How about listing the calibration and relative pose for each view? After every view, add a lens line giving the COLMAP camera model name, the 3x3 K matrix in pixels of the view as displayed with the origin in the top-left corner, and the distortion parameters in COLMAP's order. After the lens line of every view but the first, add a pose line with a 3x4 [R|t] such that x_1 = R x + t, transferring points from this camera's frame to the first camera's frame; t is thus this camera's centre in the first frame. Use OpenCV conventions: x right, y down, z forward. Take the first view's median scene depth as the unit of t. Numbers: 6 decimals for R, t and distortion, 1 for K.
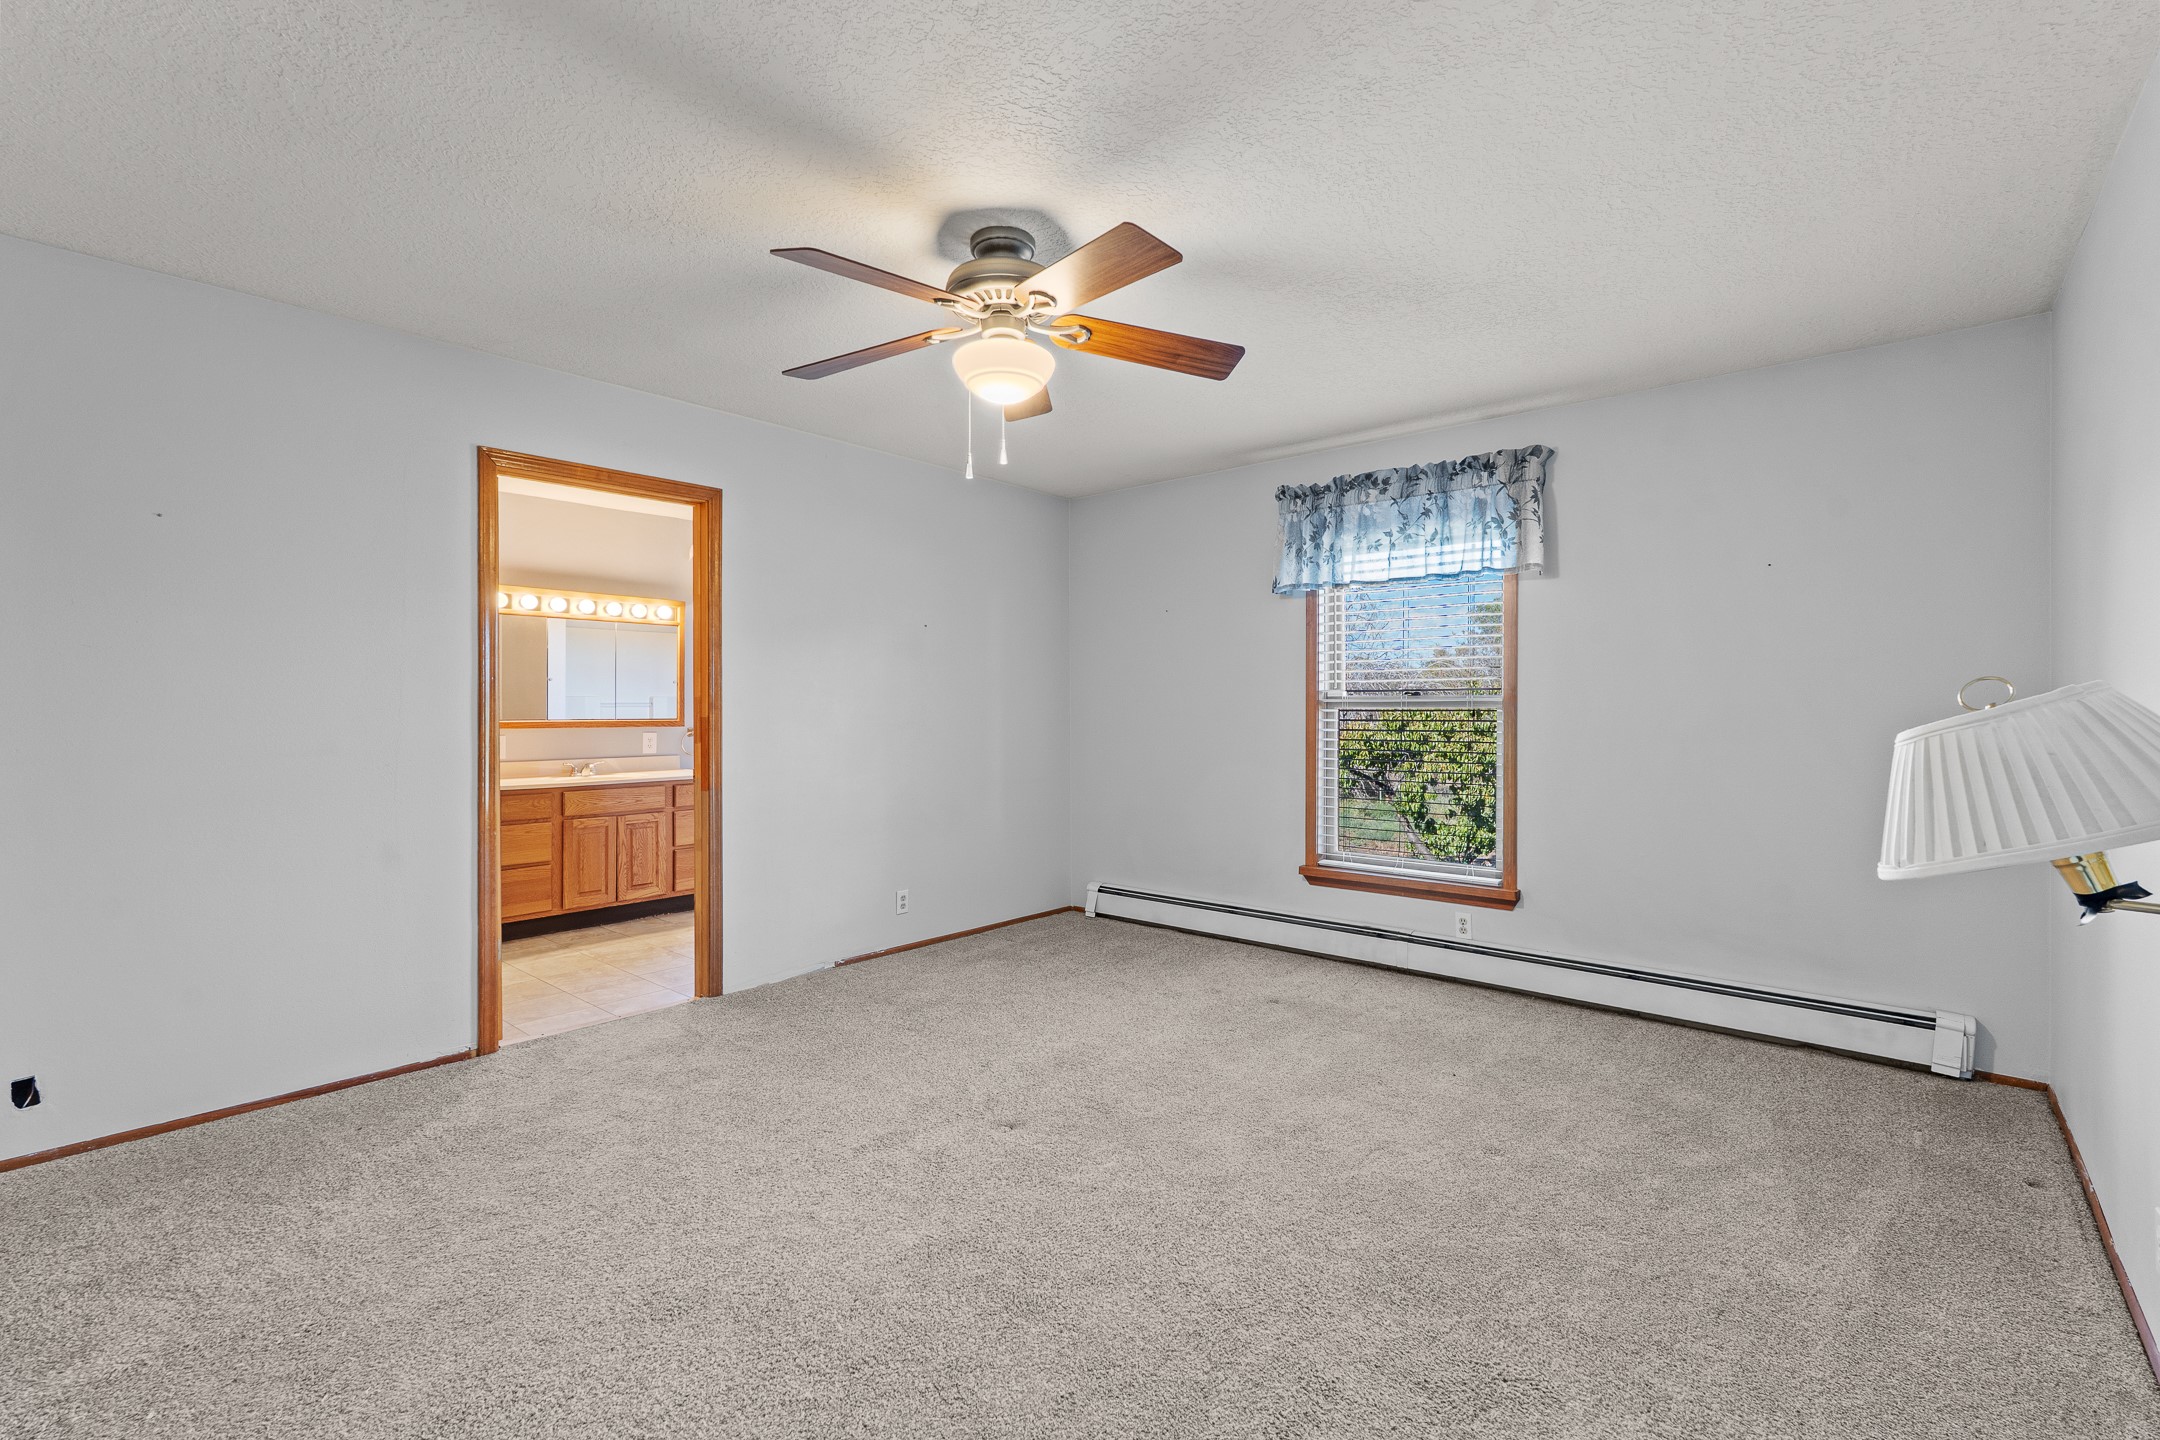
lens RADIAL K [[955.5, 0, 1089.1], [0, 955.5, 718.7], [0, 0, 1]] dist [-0.008287, 0.000524]
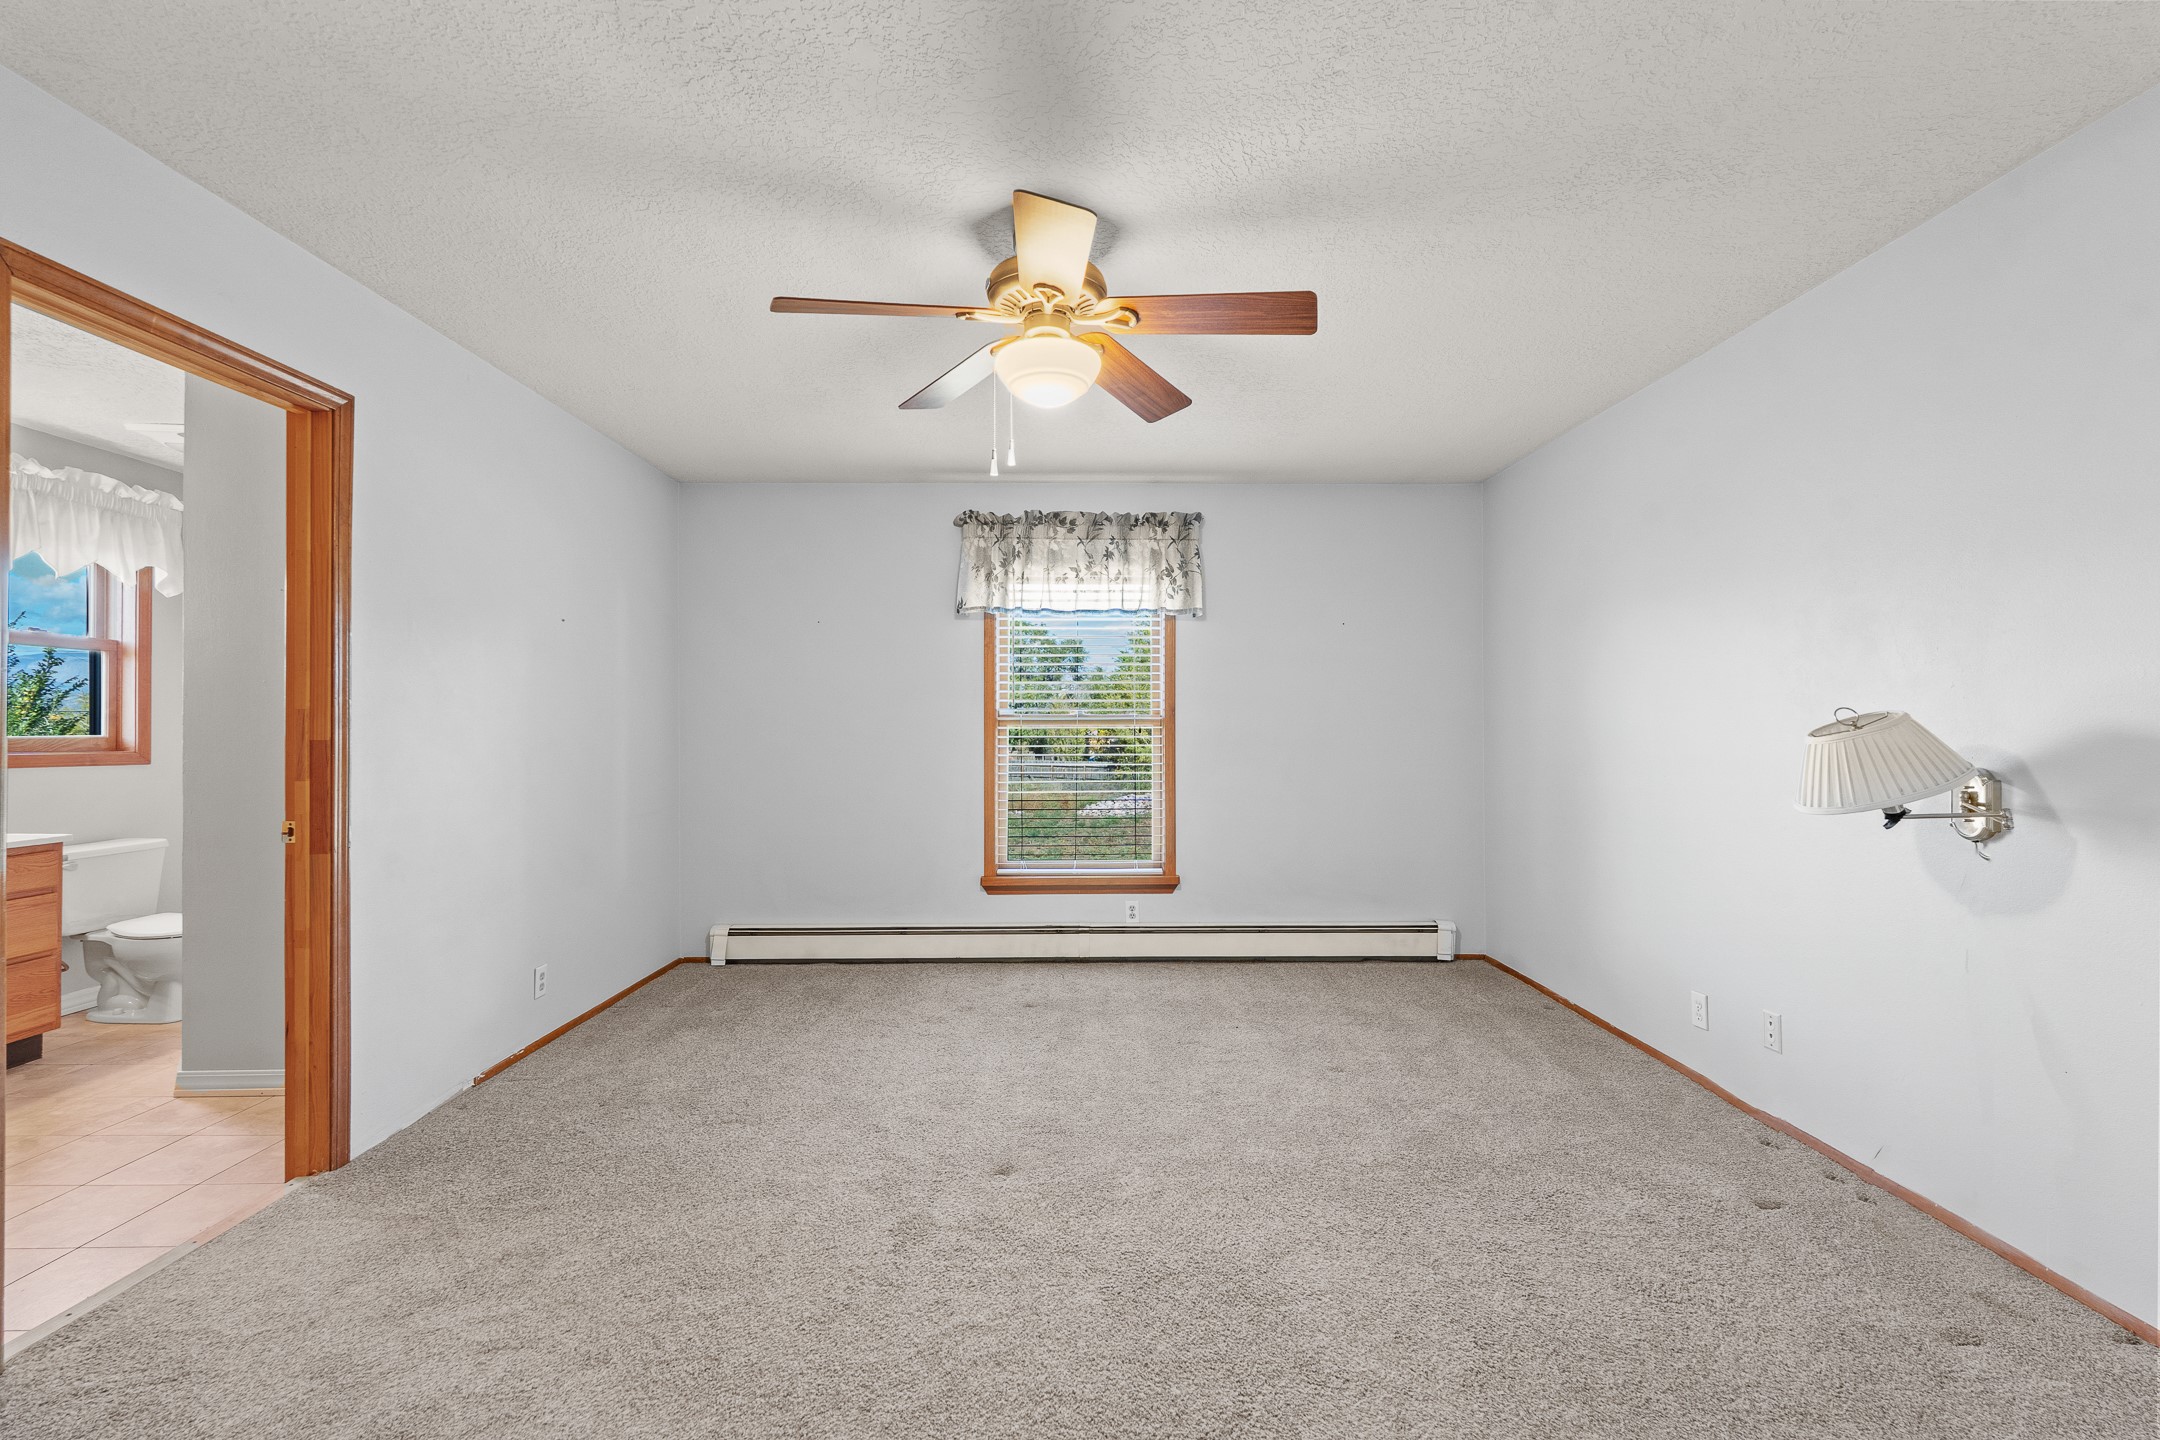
lens RADIAL K [[955.5, 0, 1089.1], [0, 955.5, 718.7], [0, 0, 1]] dist [-0.008287, 0.000524]
pose [[0.746007, 0.003854, 0.665927, -0.428144], [0.009897, 0.999809, -0.016874, 0.000427], [-0.665864, 0.019179, 0.745826, 0.161108]]
